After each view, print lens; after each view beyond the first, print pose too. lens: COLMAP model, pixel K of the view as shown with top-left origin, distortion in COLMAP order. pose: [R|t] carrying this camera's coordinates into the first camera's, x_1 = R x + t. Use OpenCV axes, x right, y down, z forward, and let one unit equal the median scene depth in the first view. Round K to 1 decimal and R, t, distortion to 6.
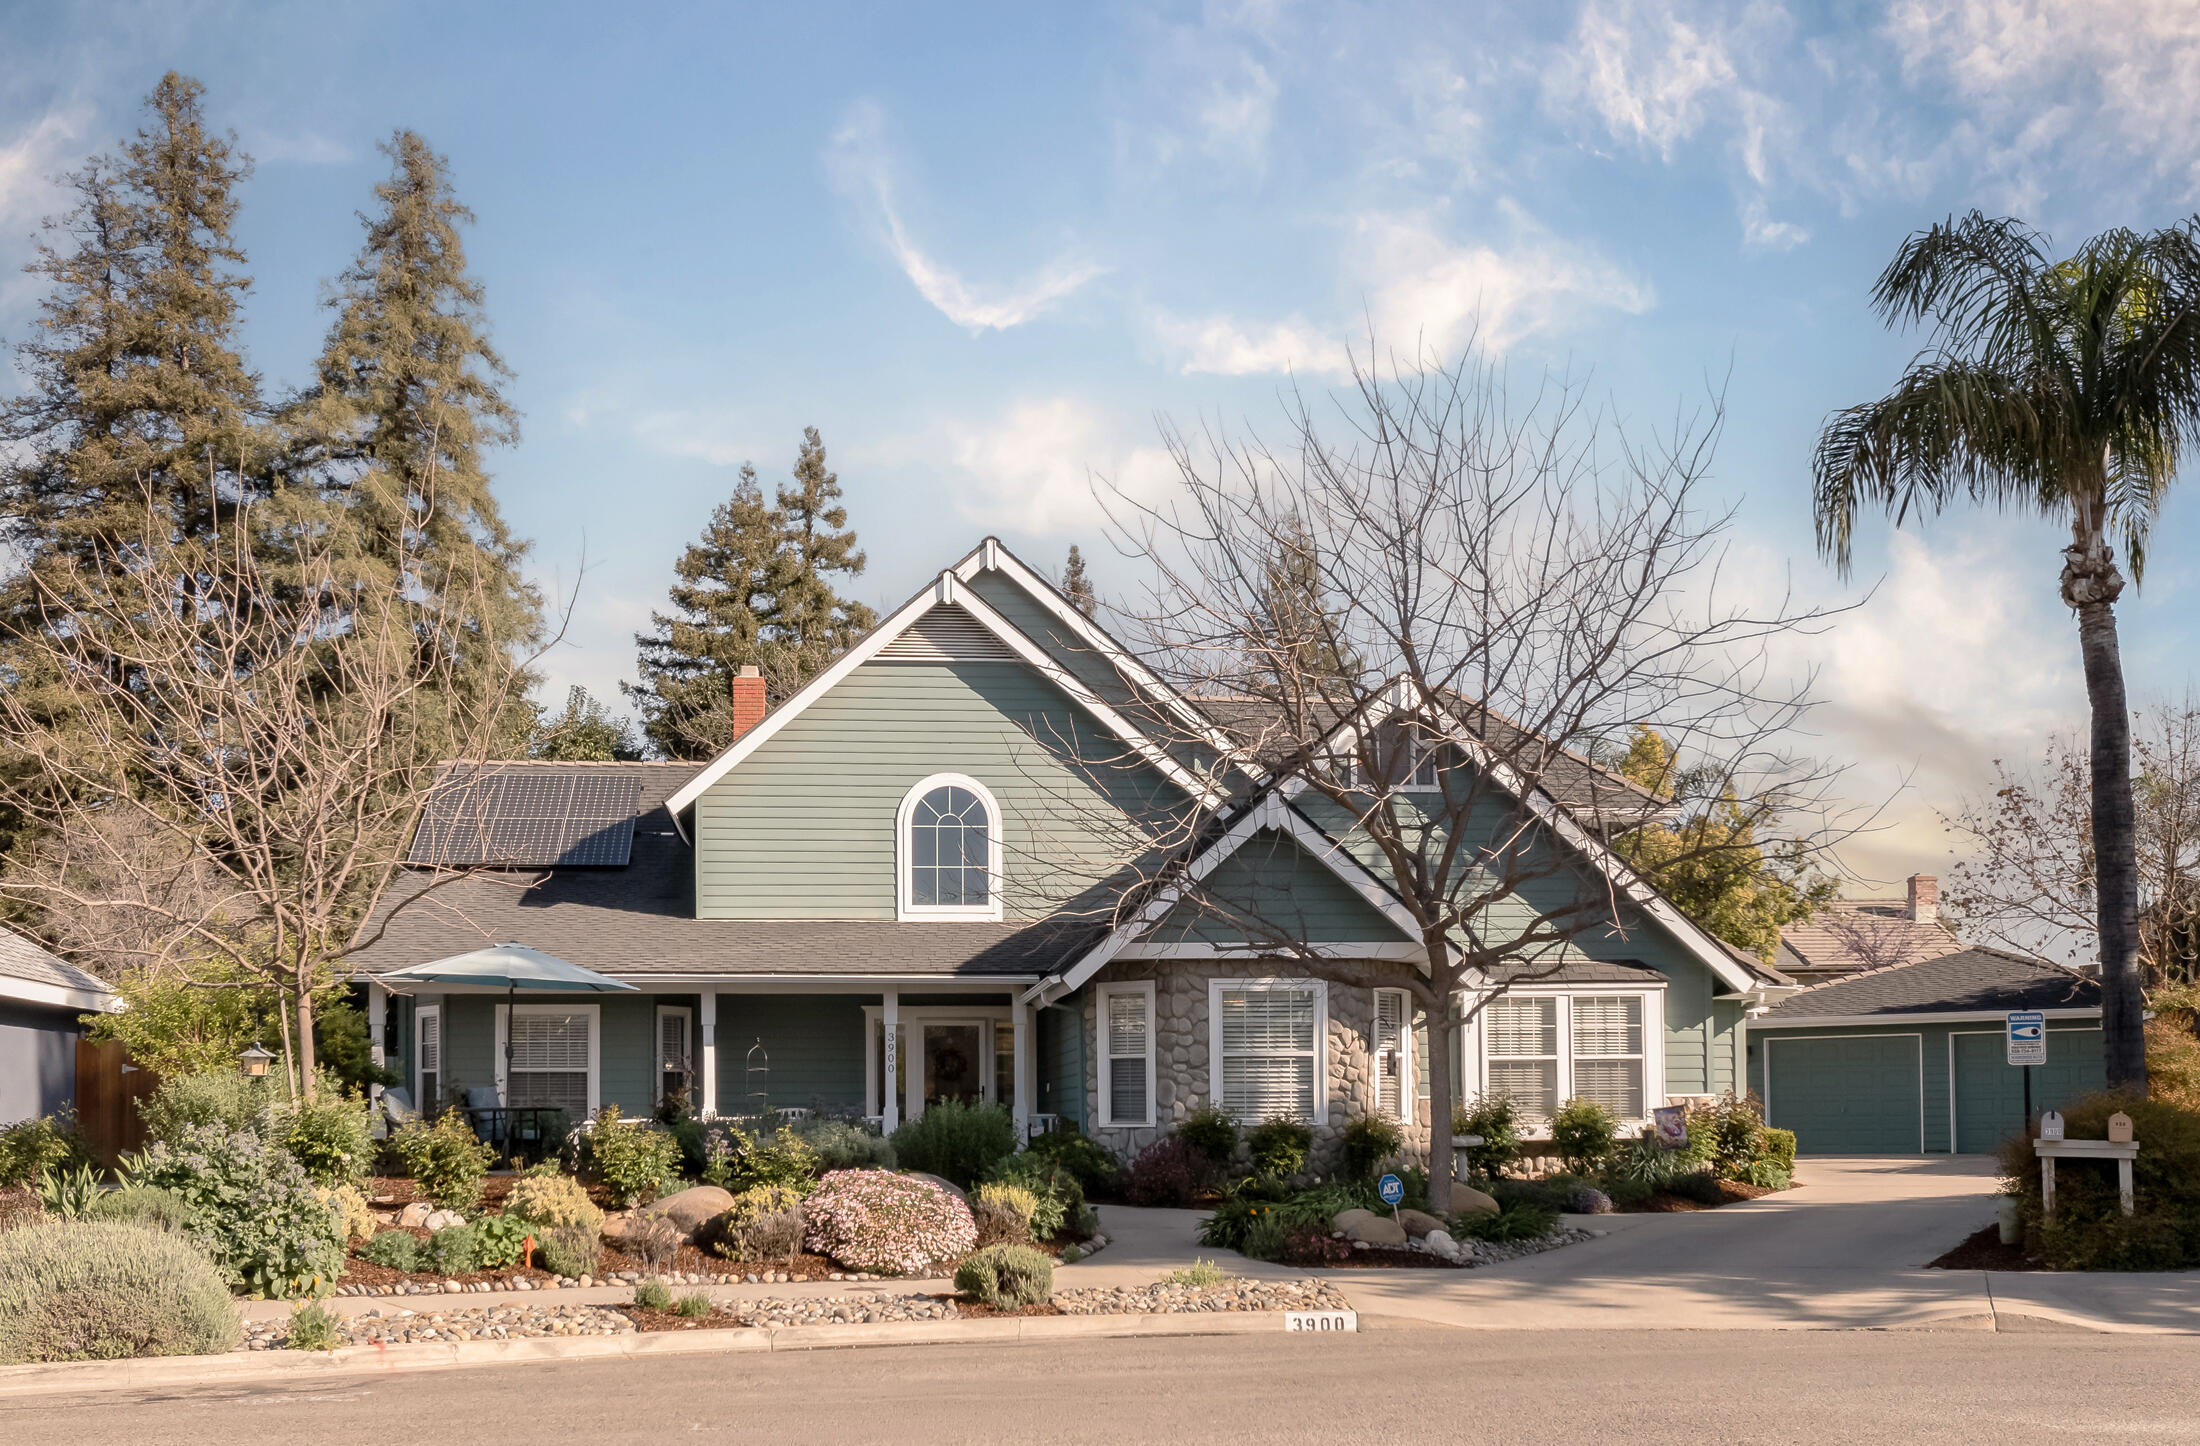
lens RADIAL K [[2448.9, 0, 978.0], [0, 2448.9, 1083.8], [0, 0, 1]] dist [-0.012131, 0.000000]
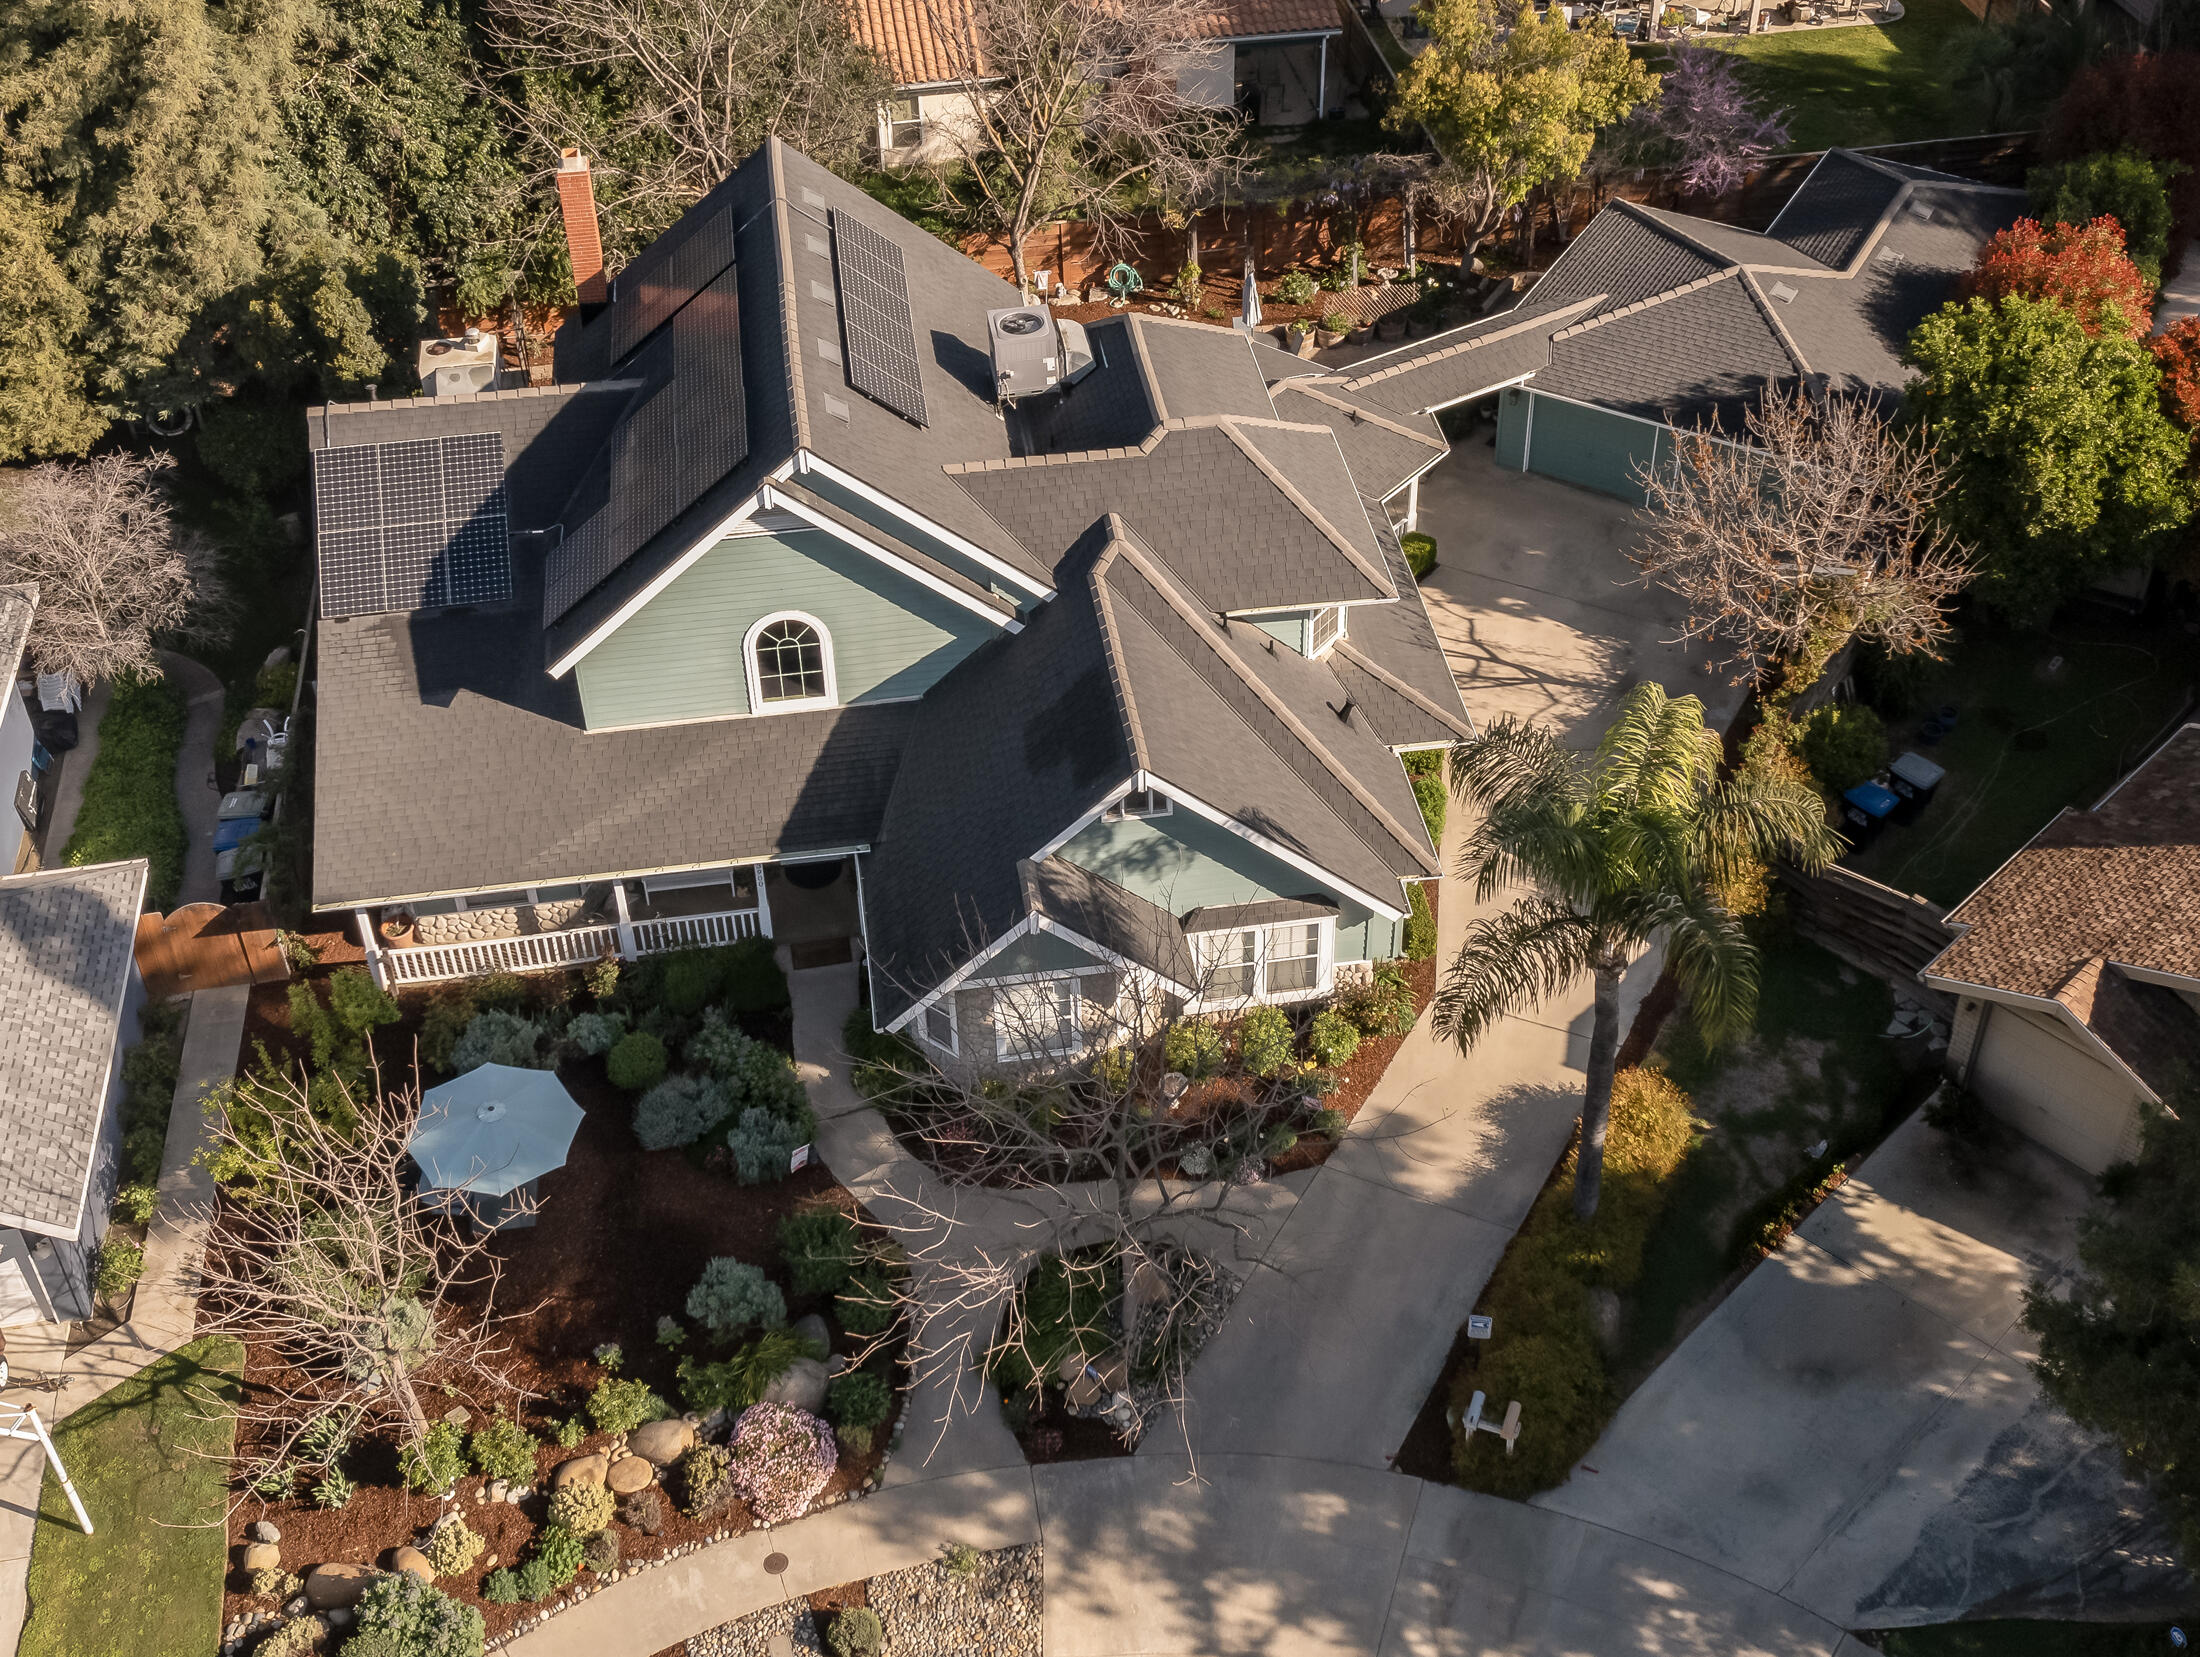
lens RADIAL K [[2759.5, 0, 1099.4], [0, 2759.5, 835.6], [0, 0, 1]] dist [-0.021763, 0.000000]
pose [[0.997318, -0.056770, 0.046199, 0.083711], [0.008047, 0.712415, 0.701713, -1.134671], [-0.072749, -0.699459, 0.710961, -0.034874]]
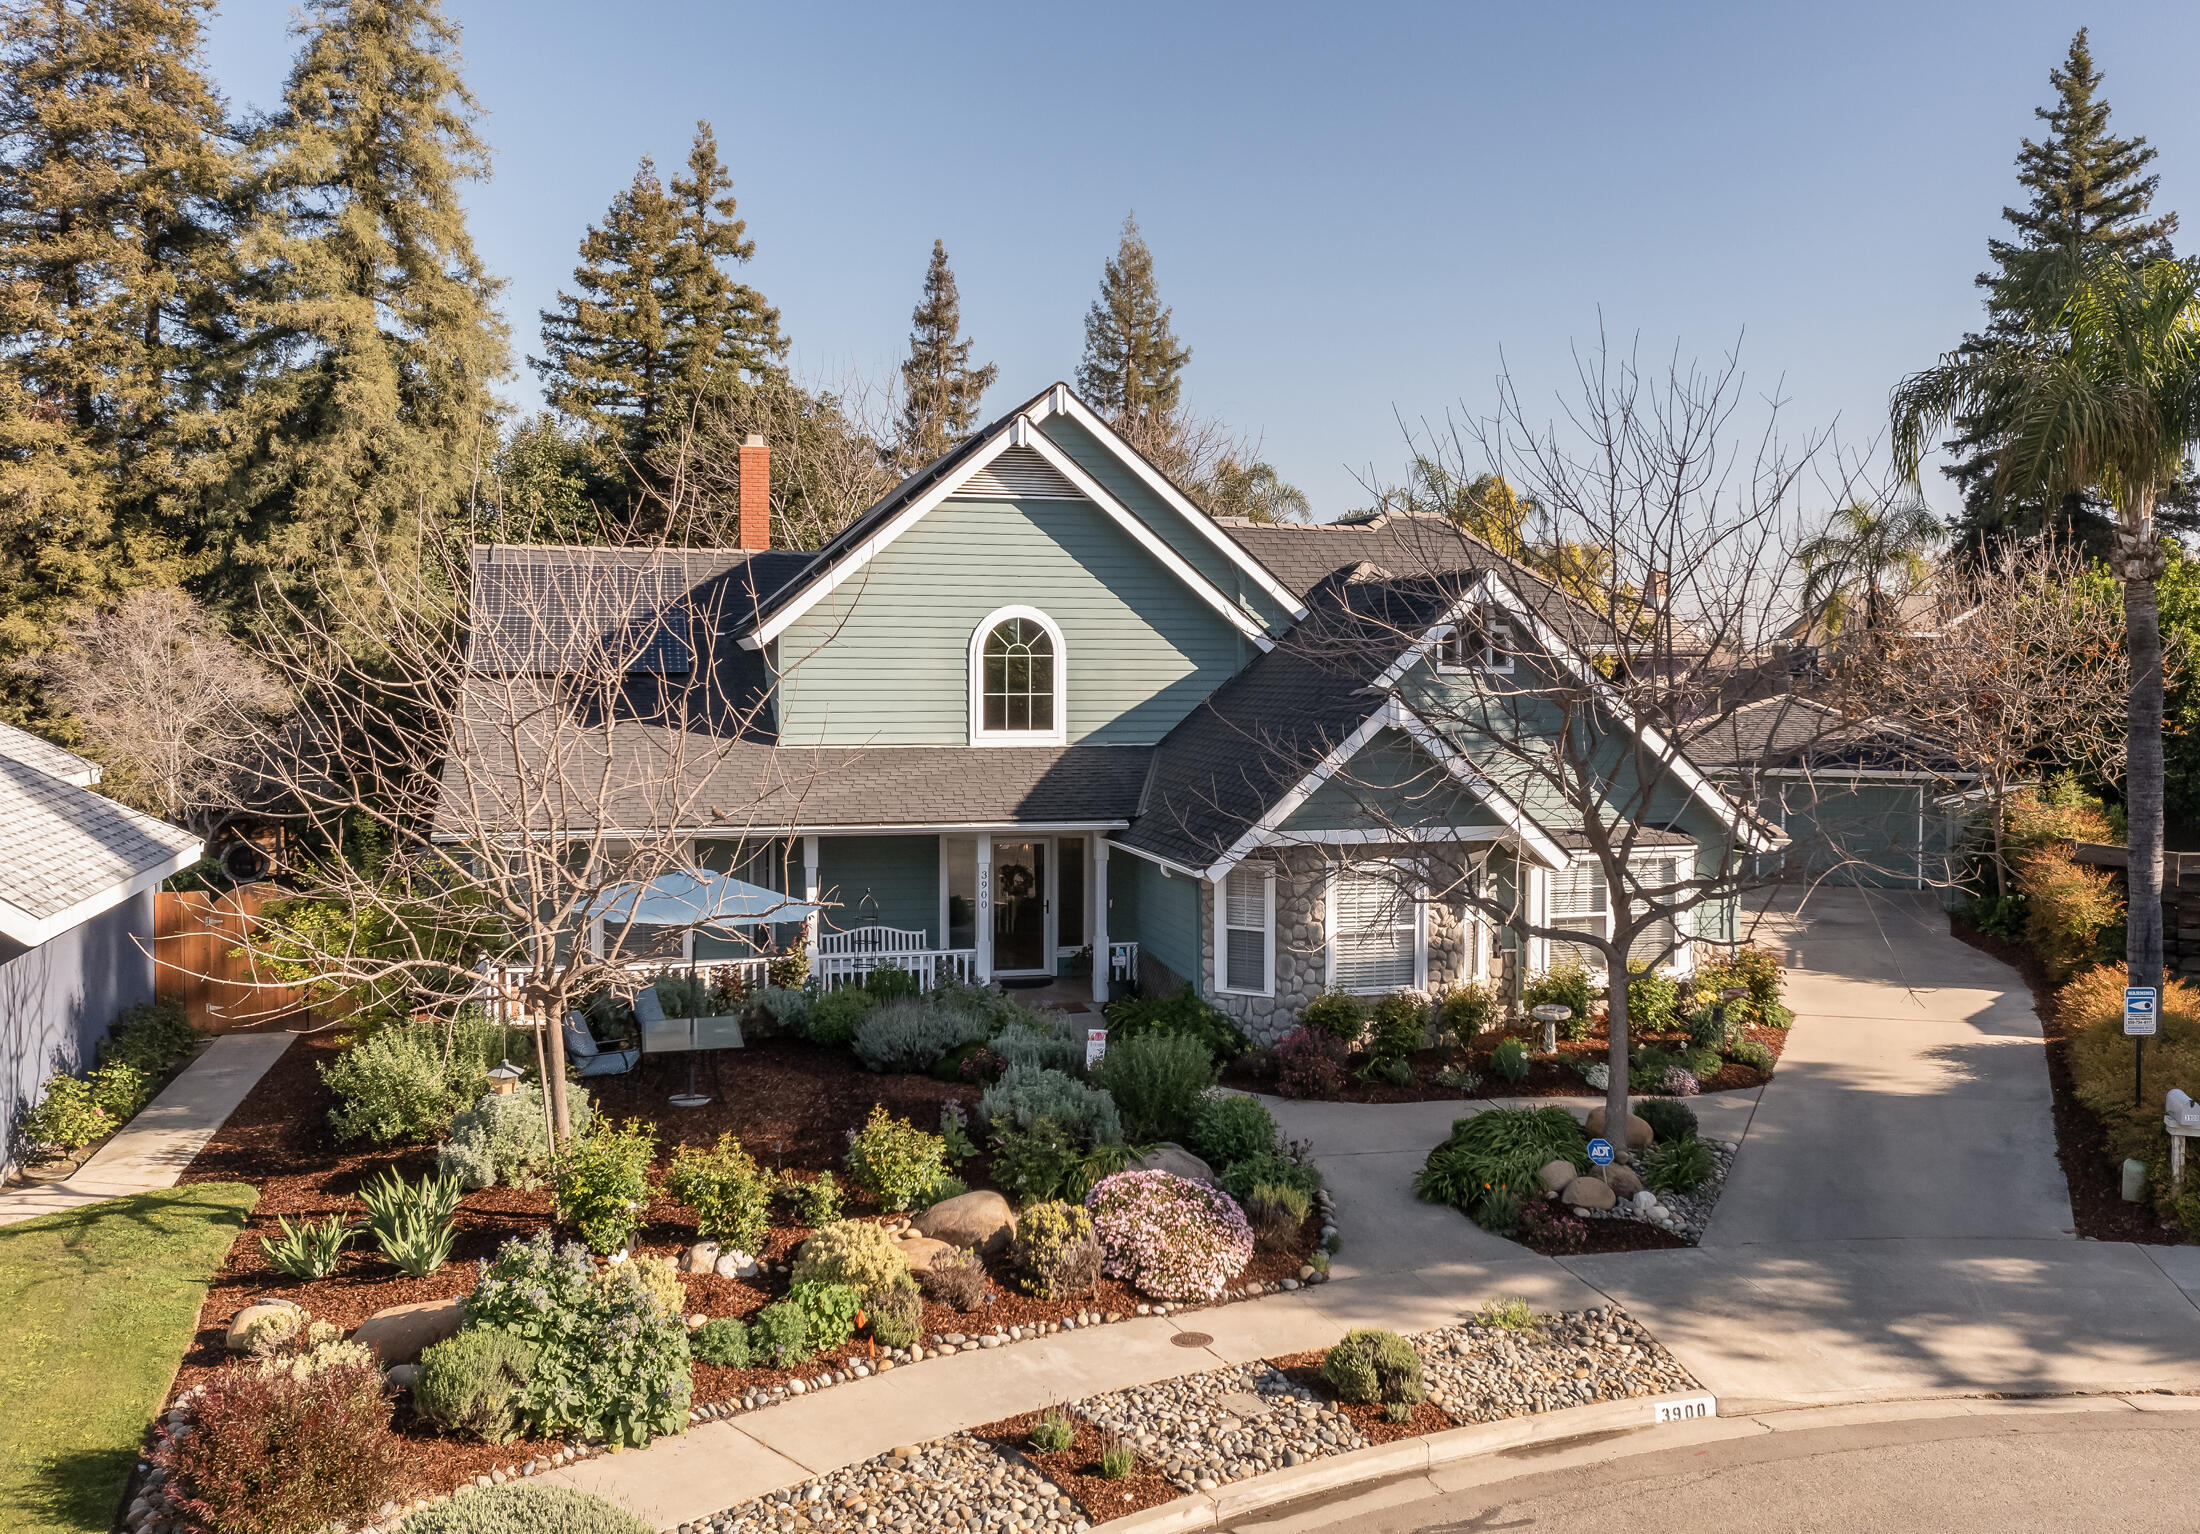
lens RADIAL K [[2047.9, 0, 1178.1], [0, 2047.9, 738.0], [0, 0, 1]] dist [-0.013163, 0.000000]
pose [[0.975107, 0.001006, 0.221731, -0.163200], [-0.016115, 0.997667, 0.066343, -0.150049], [-0.221147, -0.068265, 0.972848, 0.133884]]
